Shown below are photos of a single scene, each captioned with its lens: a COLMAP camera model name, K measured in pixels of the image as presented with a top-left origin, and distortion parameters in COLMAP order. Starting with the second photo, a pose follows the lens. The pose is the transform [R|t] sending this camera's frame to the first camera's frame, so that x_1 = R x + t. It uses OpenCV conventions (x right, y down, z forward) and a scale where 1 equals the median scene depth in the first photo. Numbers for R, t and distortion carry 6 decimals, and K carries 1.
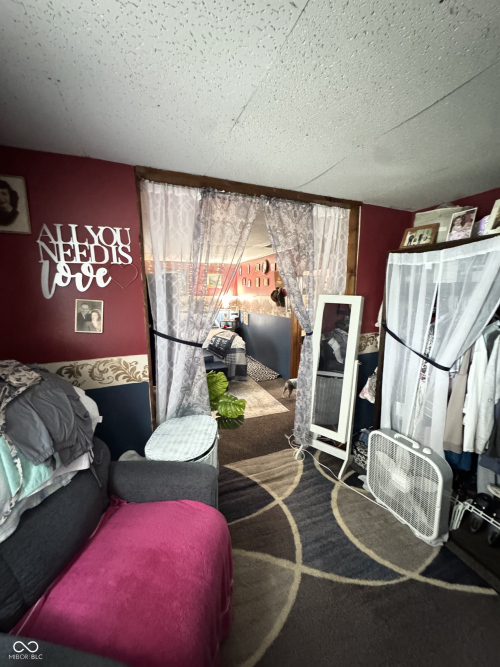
lens RADIAL K [[267.3, 0, 249.8], [0, 267.3, 332.9], [0, 0, 1]] dist [-0.001359, -0.000566]
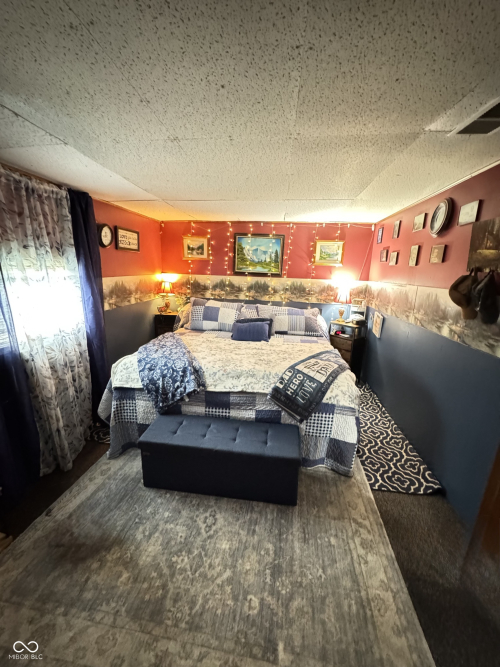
lens RADIAL K [[267.3, 0, 248.4], [0, 267.3, 332.8], [0, 0, 1]] dist [-0.001359, -0.000566]
pose [[0.875924, 0.139086, -0.461965, 0.009590], [-0.102145, 0.989299, 0.104179, -0.076156], [0.471511, -0.044065, 0.880758, 0.453482]]
